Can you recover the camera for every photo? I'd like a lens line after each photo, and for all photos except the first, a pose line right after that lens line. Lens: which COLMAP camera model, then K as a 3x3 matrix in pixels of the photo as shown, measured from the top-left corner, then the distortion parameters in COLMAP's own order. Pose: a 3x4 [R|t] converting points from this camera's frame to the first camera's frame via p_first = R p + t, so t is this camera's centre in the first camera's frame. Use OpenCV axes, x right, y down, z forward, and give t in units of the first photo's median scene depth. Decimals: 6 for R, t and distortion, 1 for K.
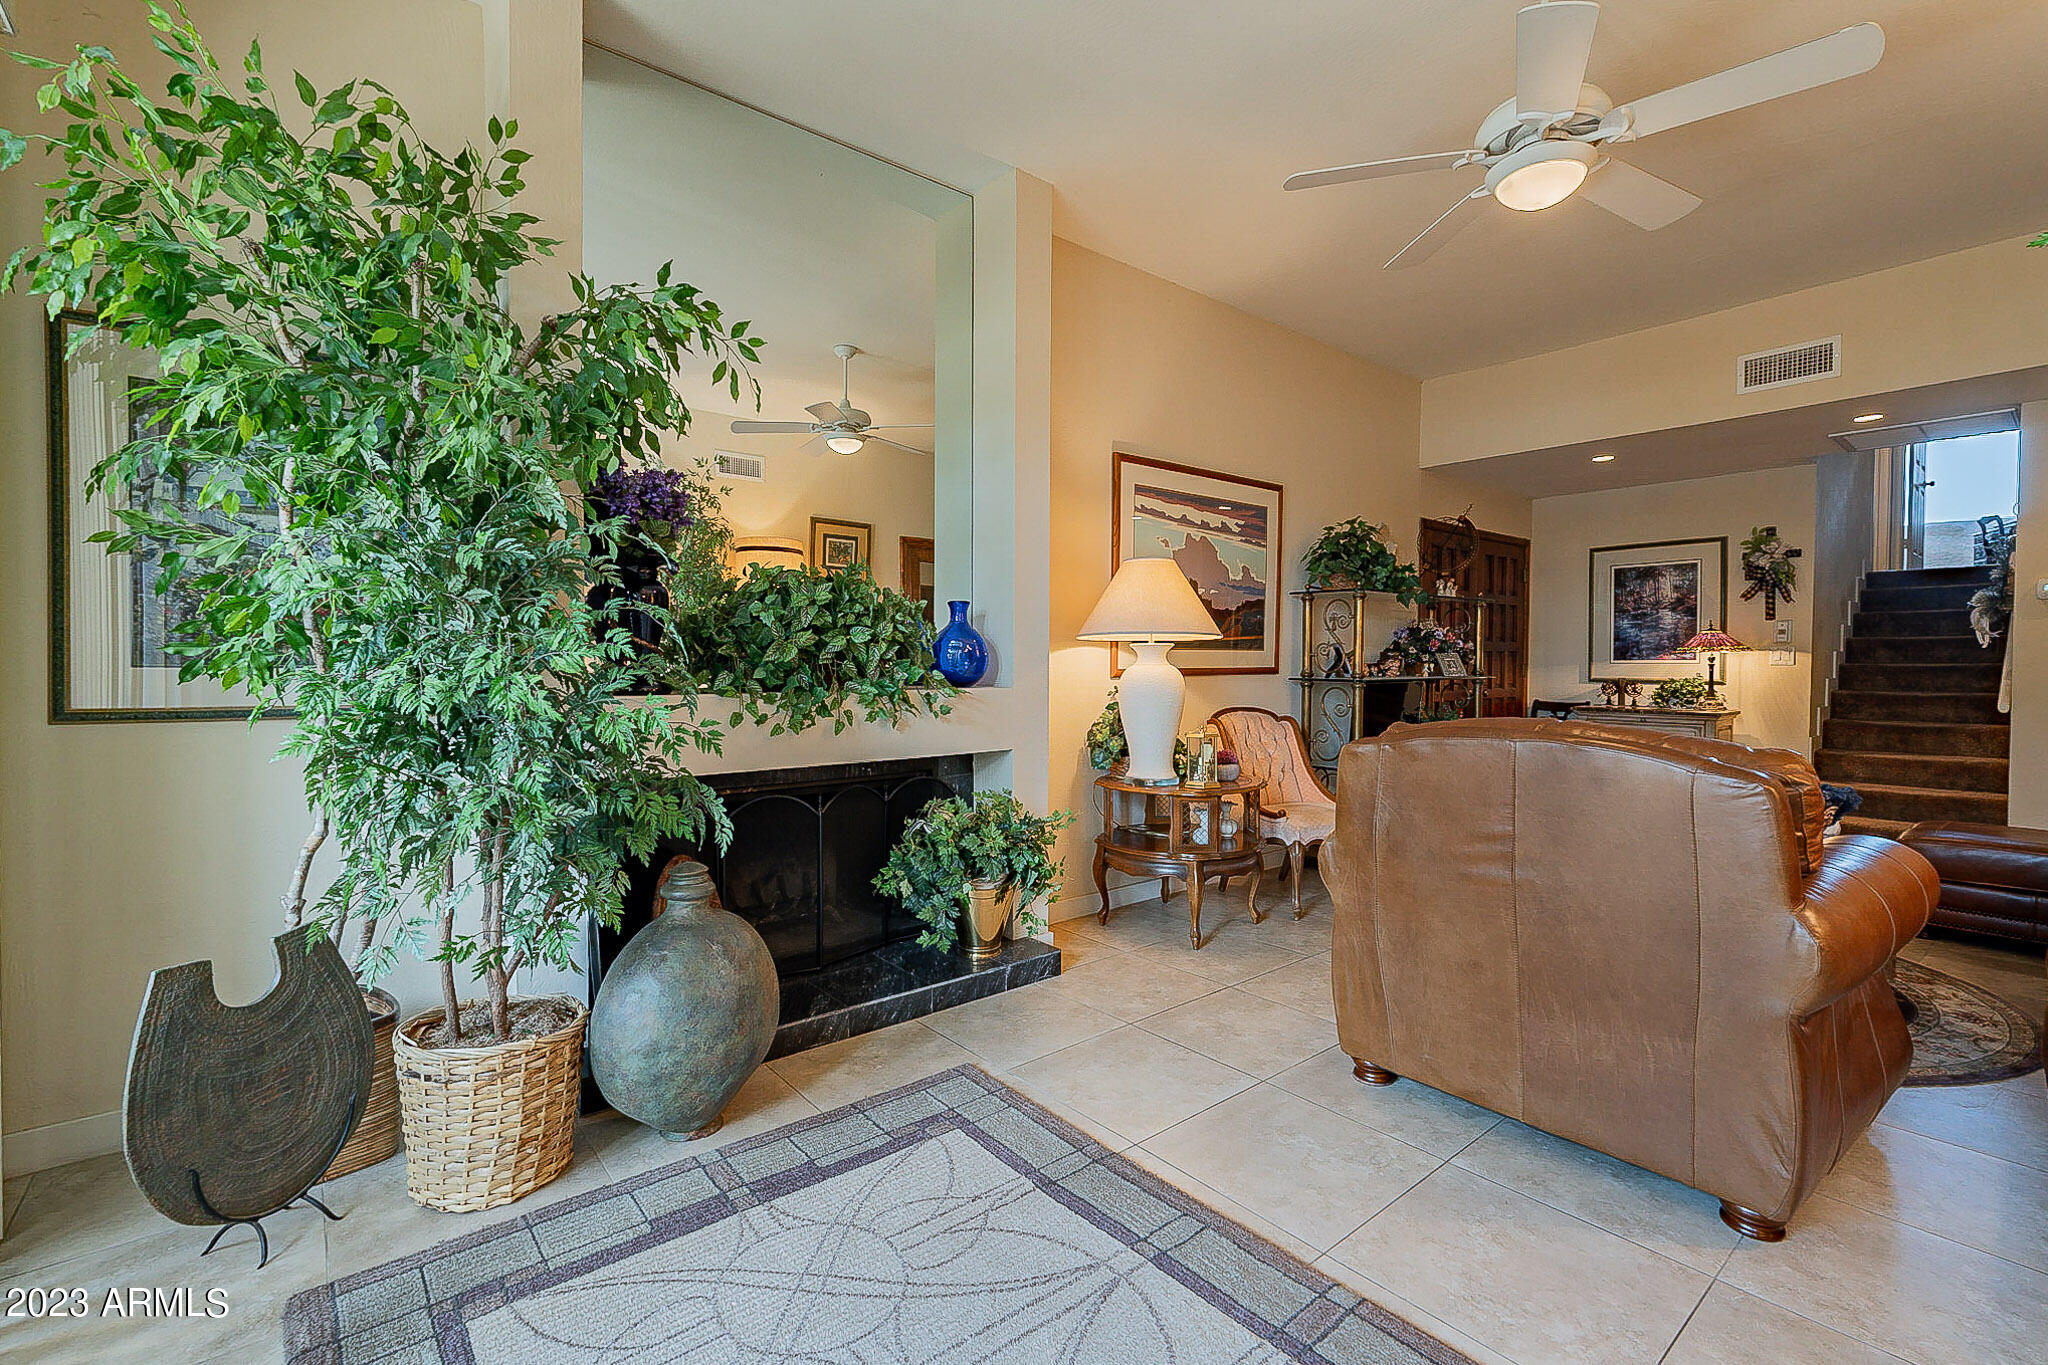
lens RADIAL K [[923.7, 0, 1021.0], [0, 923.7, 682.7], [0, 0, 1]] dist [-0.003022, -0.000902]
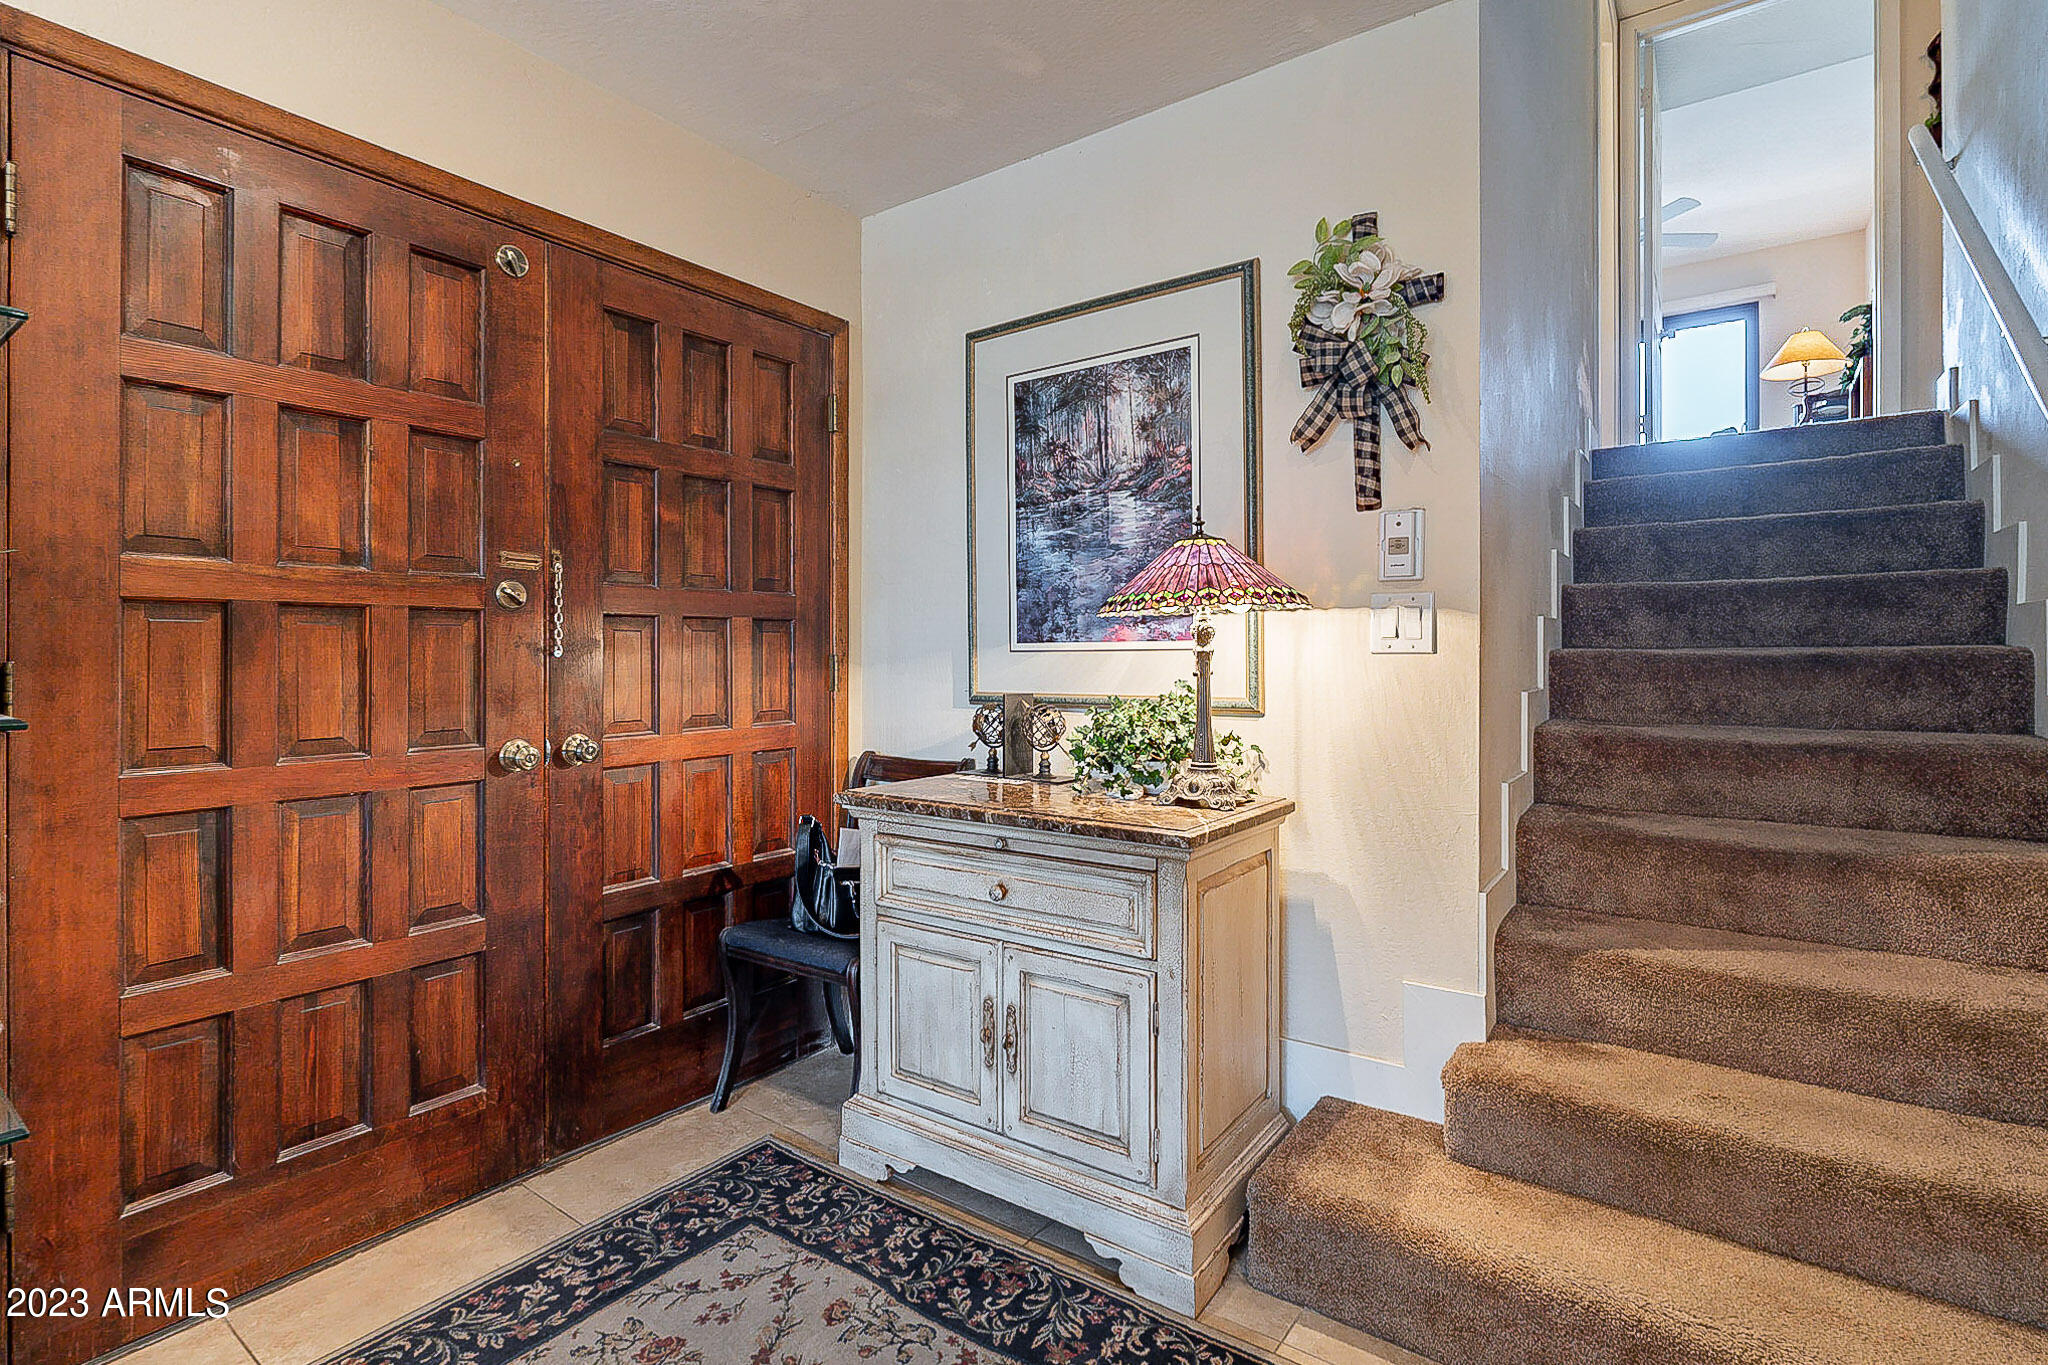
lens RADIAL K [[965.6, 0, 1081.0], [0, 965.6, 656.3], [0, 0, 1]] dist [0.002576, -0.001258]
pose [[0.958357, -0.004054, 0.285545, 0.608170], [0.011477, 0.999638, -0.024326, -0.010897], [-0.285343, 0.026590, 0.958056, 0.694518]]
